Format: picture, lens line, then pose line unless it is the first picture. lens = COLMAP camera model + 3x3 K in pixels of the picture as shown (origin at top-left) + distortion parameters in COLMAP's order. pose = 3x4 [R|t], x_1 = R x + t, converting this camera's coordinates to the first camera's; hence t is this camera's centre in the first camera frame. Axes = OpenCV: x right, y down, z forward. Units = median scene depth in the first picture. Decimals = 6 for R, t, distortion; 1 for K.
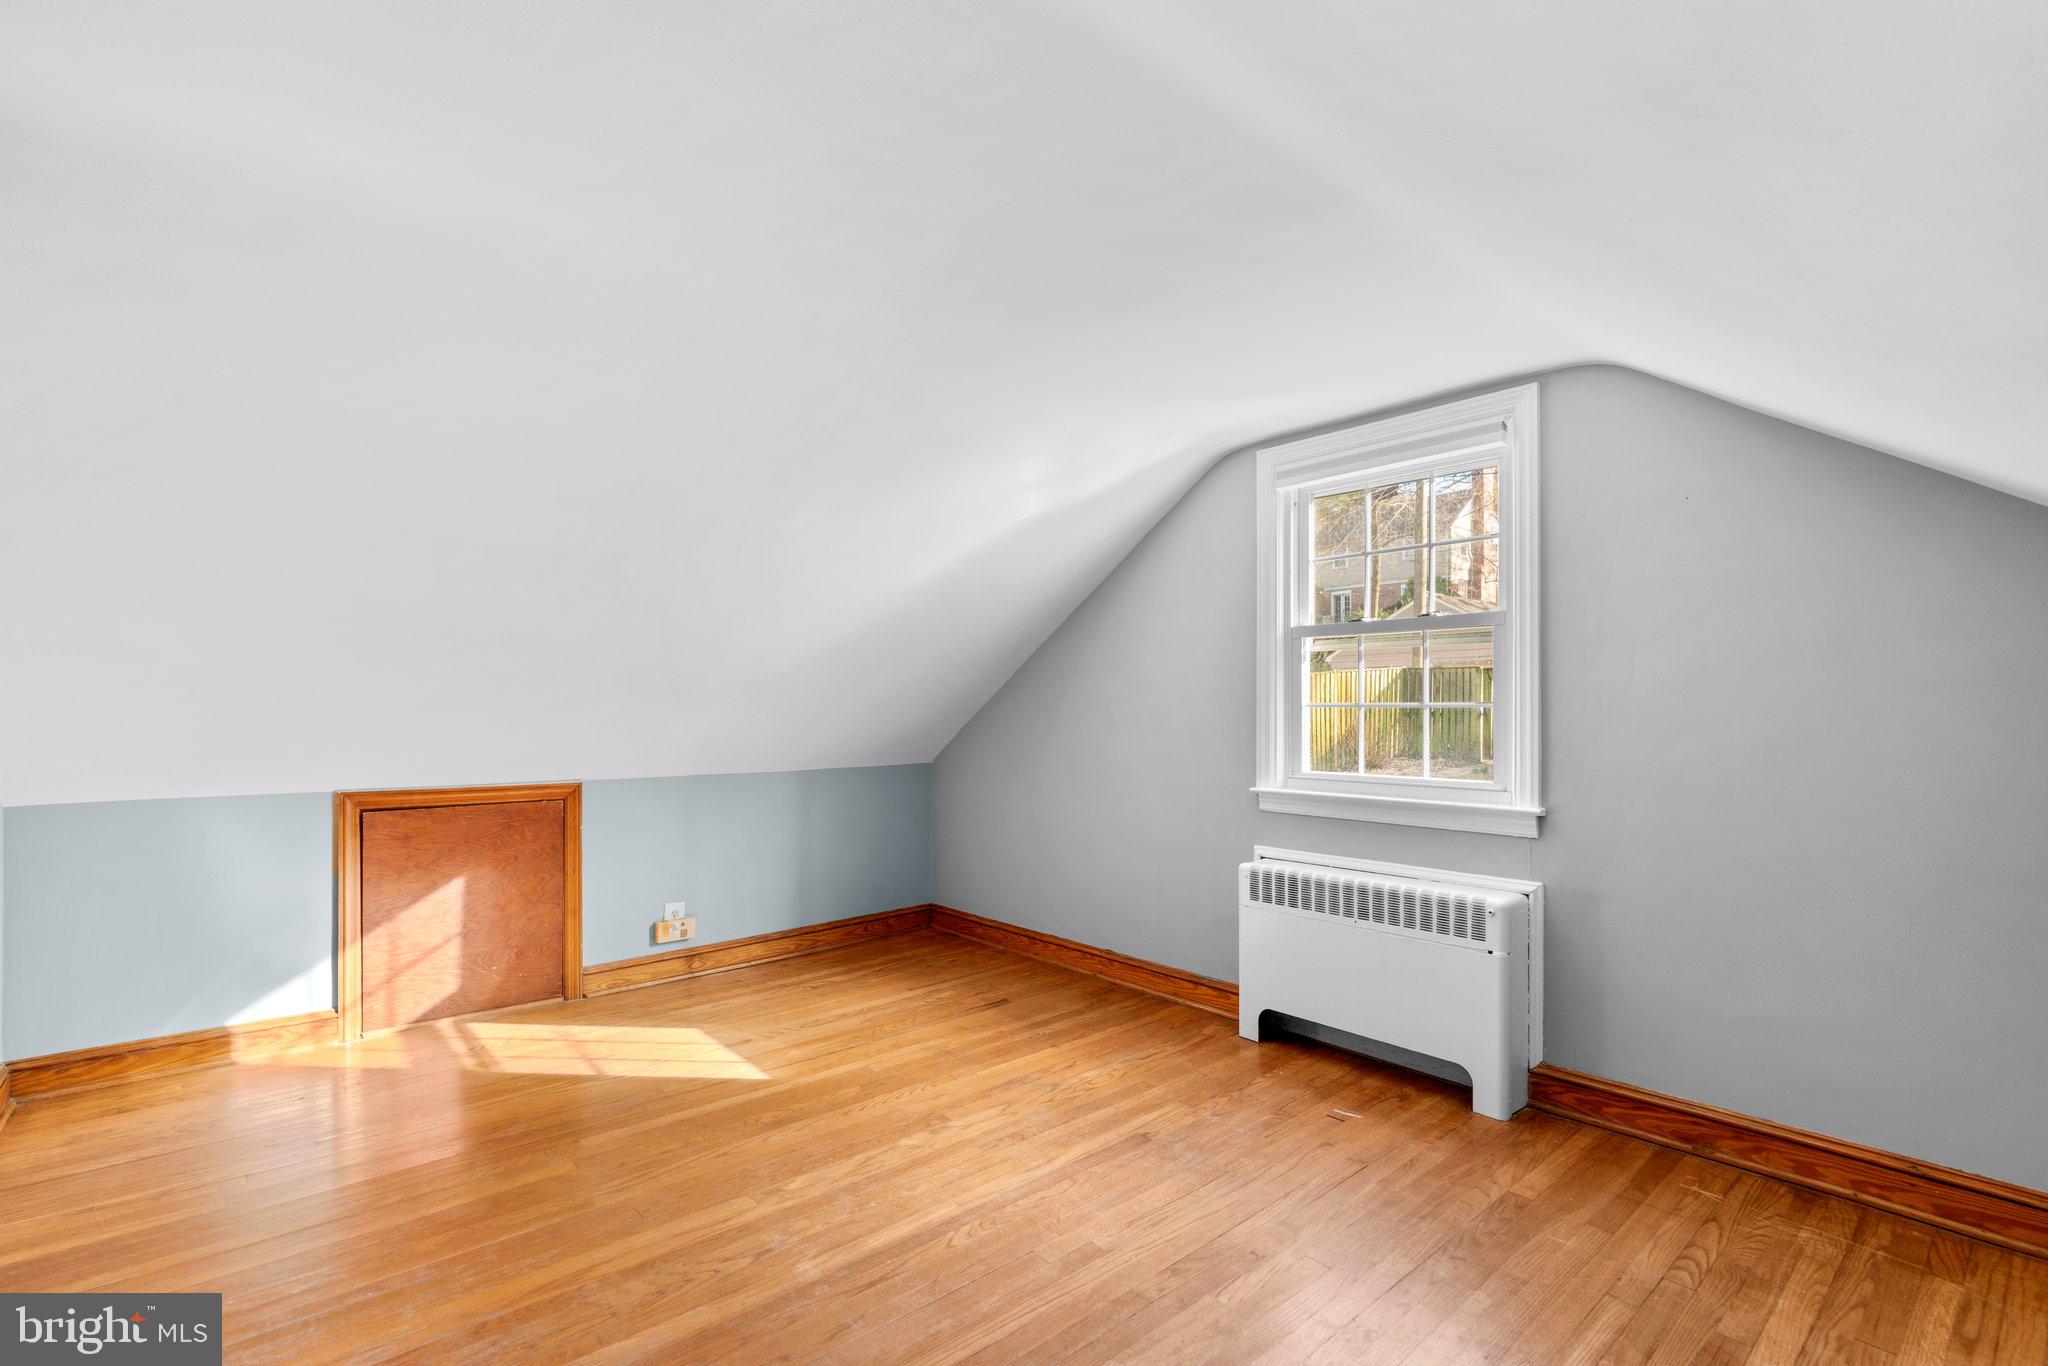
lens RADIAL K [[934.6, 0, 1020.4], [0, 934.6, 732.8], [0, 0, 1]] dist [0.001649, 0.000766]
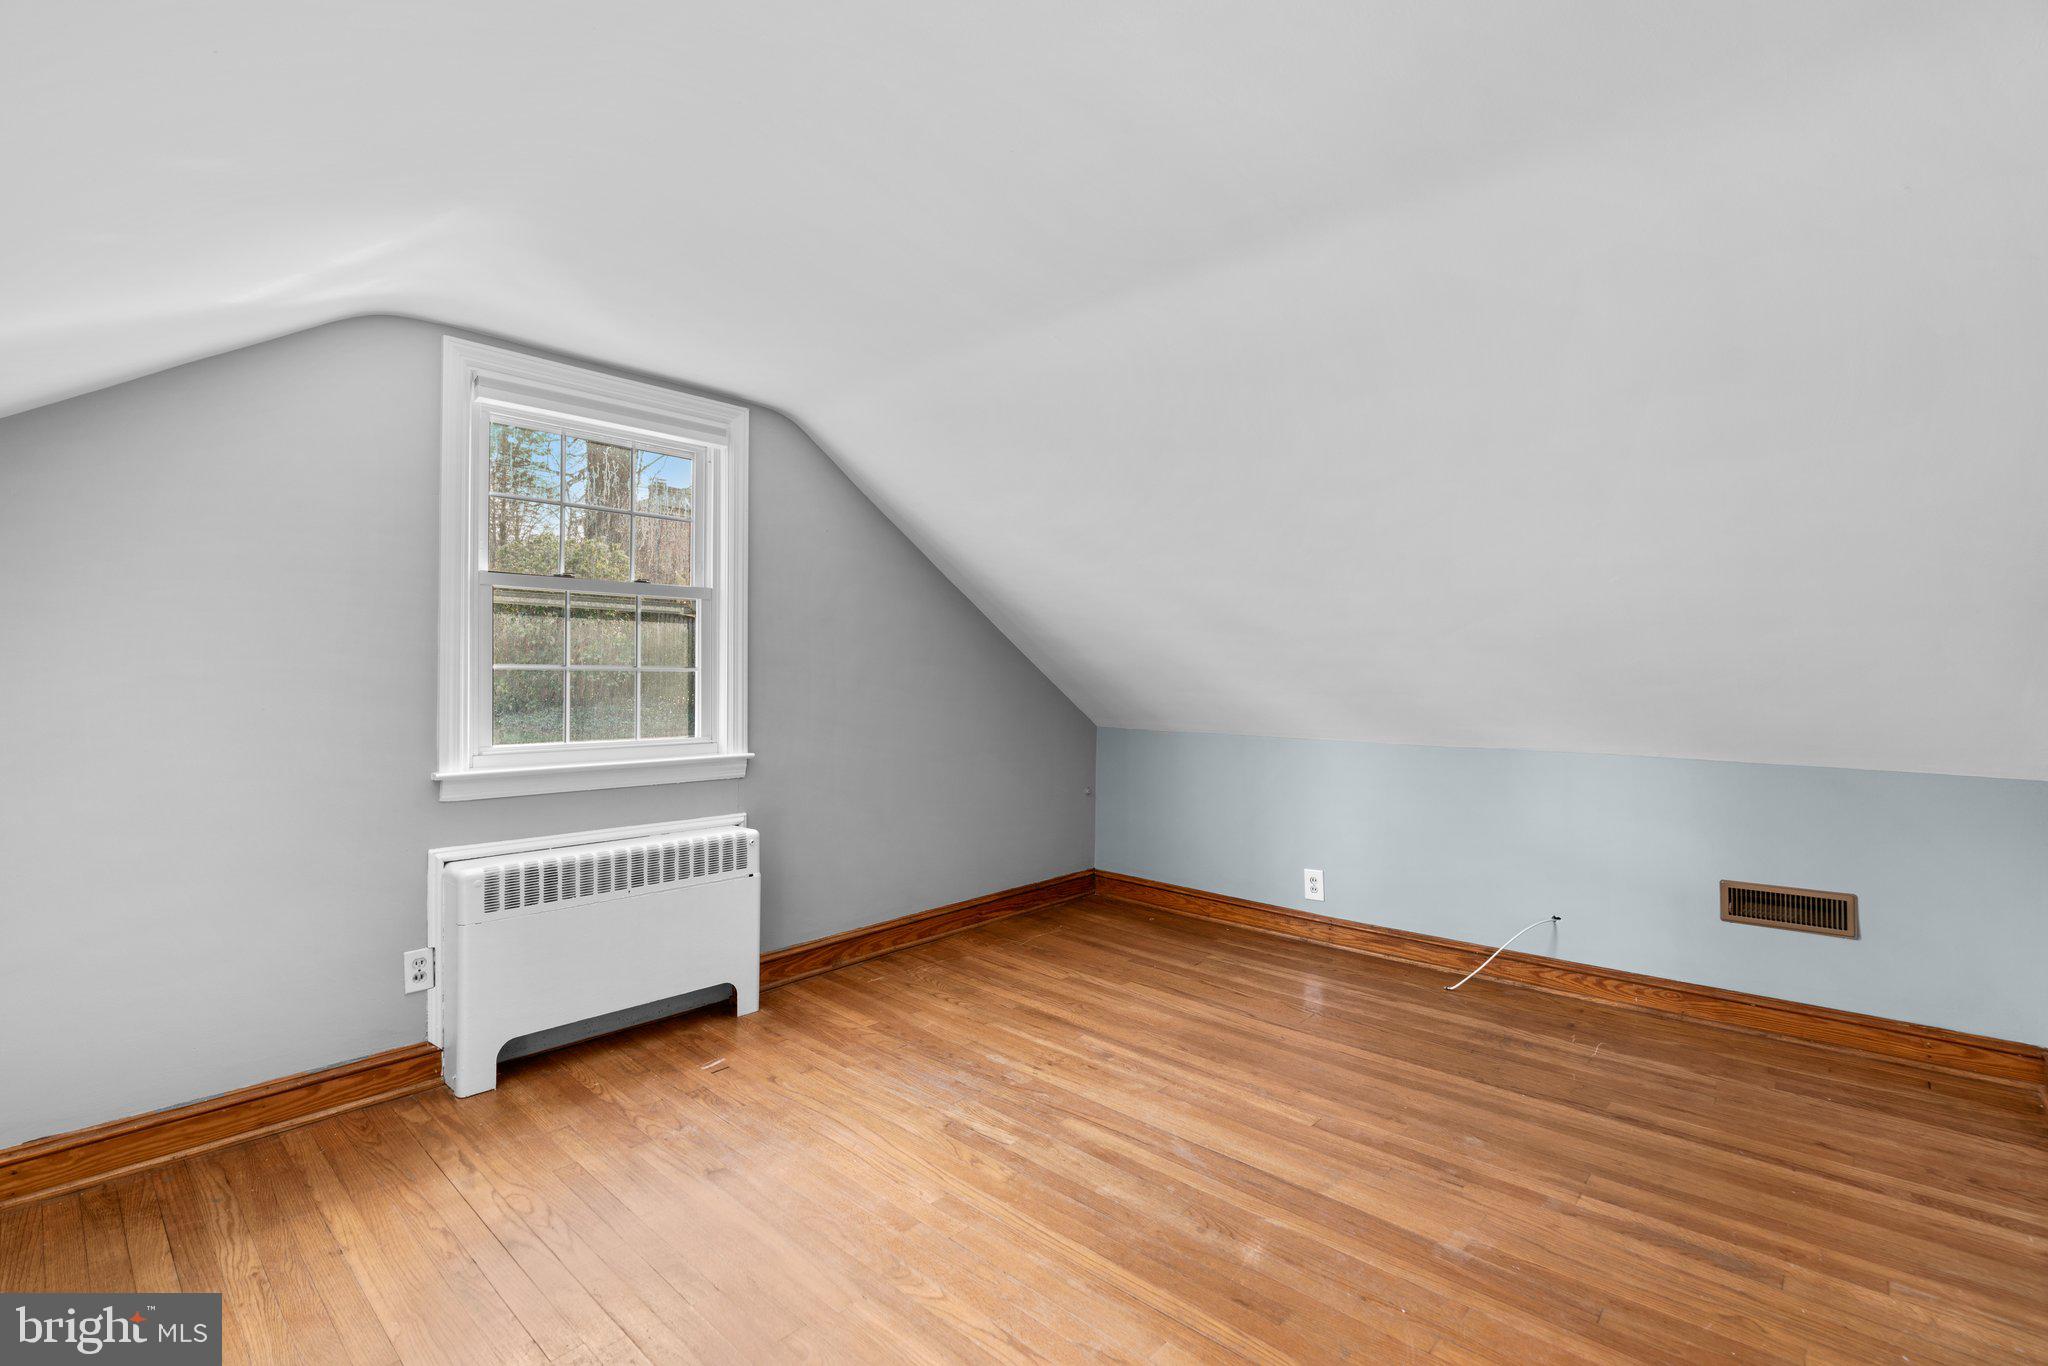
lens RADIAL K [[925.5, 0, 1029.7], [0, 925.5, 687.9], [0, 0, 1]] dist [-0.015206, 0.006449]
pose [[-0.128505, -0.013563, 0.991616, -0.568691], [0.020483, 0.999657, 0.016327, -0.013796], [-0.991497, 0.022409, -0.128183, 0.631185]]
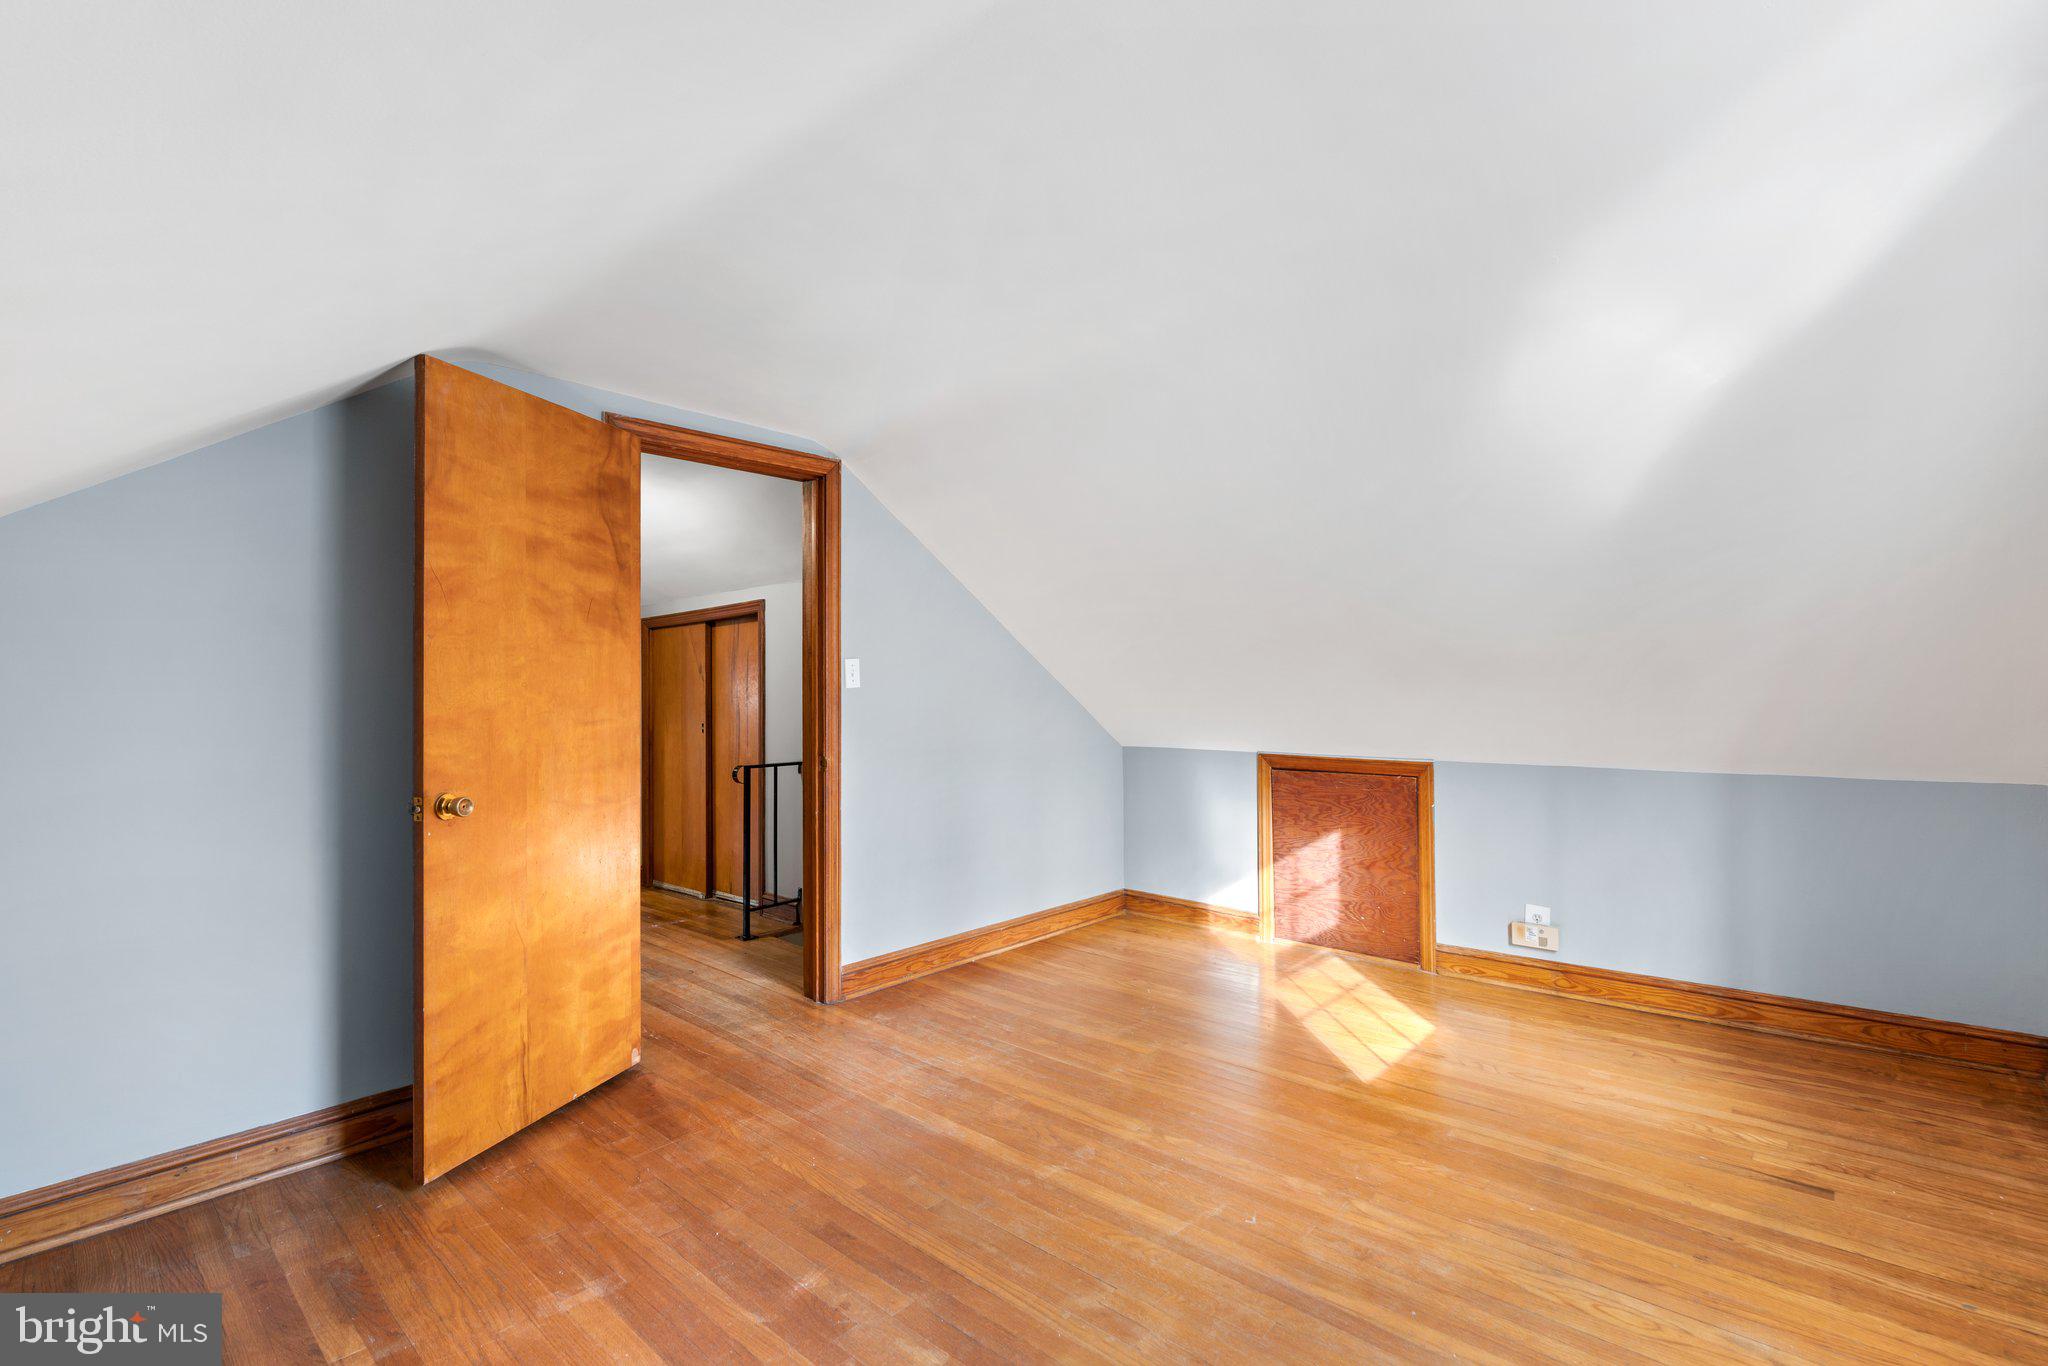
lens RADIAL K [[925.5, 0, 1029.7], [0, 925.5, 687.9], [0, 0, 1]] dist [-0.015206, 0.006449]
pose [[0.140195, -0.001825, -0.990122, 0.550343], [-0.021560, 0.999756, -0.004896, -0.016977], [0.989889, 0.022033, 0.140121, 0.477599]]
